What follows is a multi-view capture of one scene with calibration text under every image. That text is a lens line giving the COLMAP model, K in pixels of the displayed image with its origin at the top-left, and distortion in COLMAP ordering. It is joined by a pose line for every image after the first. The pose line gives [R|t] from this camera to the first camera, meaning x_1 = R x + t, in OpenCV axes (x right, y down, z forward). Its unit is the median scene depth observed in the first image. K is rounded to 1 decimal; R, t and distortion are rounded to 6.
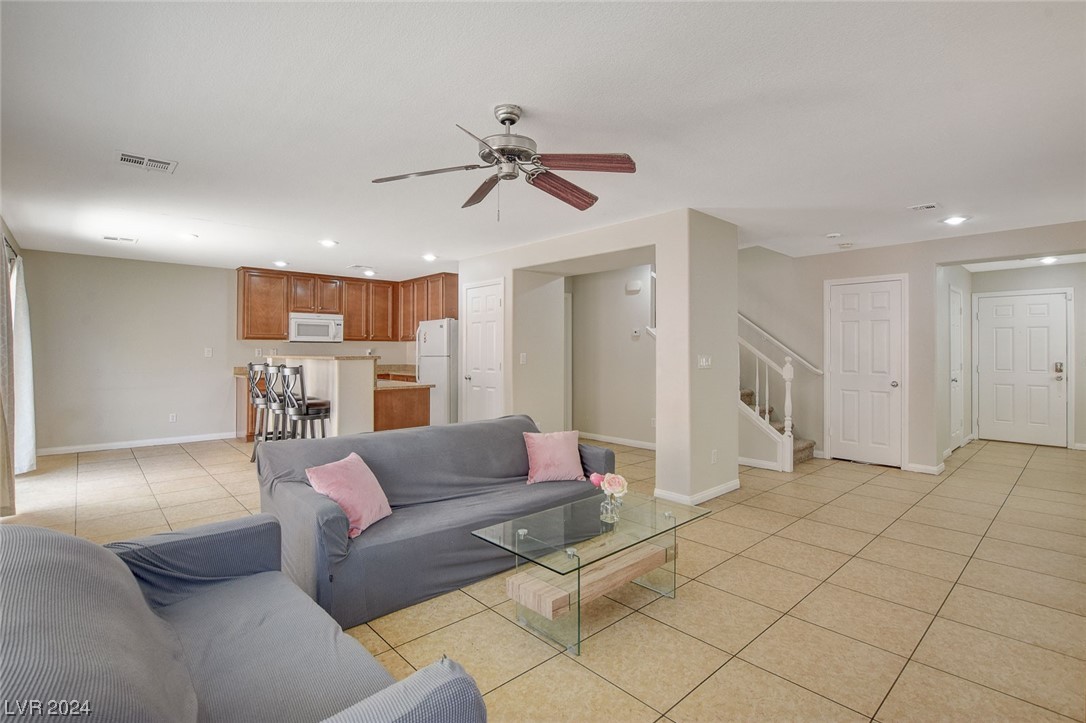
lens RADIAL K [[516.5, 0, 538.4], [0, 516.5, 354.7], [0, 0, 1]] dist [-0.022848, 0.000048]
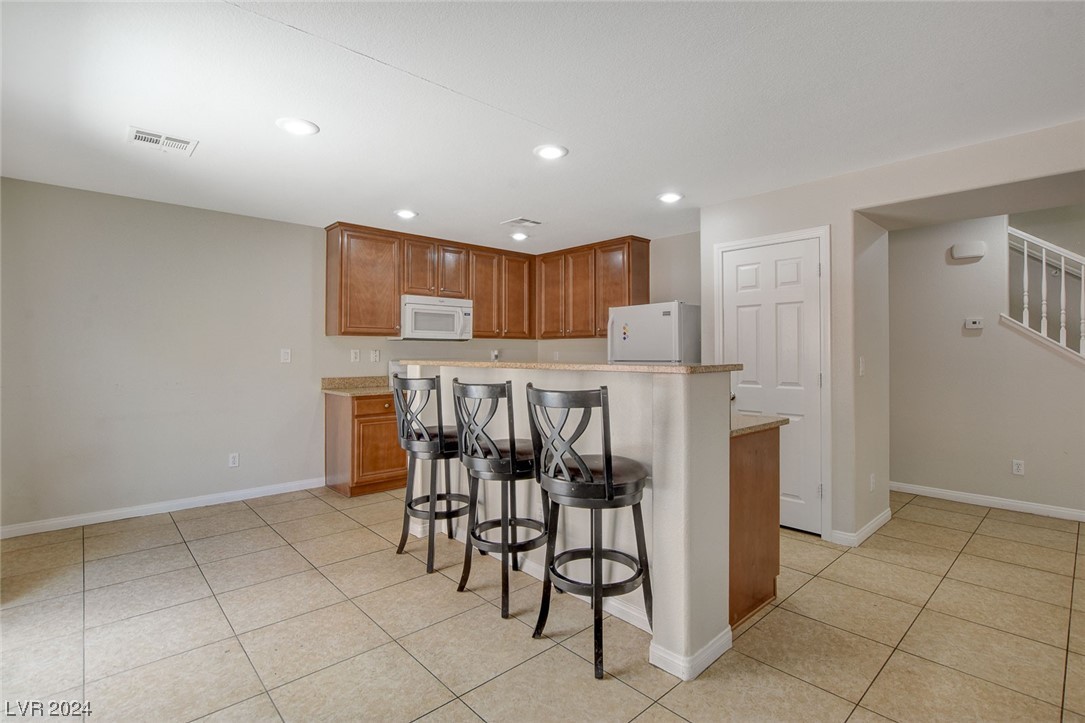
lens RADIAL K [[505.5, 0, 542.5], [0, 505.5, 361.5], [0, 0, 1]] dist [-0.024819, -0.000112]
pose [[0.999996, -0.001085, 0.002764, -0.289830], [0.001054, 0.999938, 0.011100, -0.002967], [-0.002776, -0.011097, 0.999935, 0.328861]]
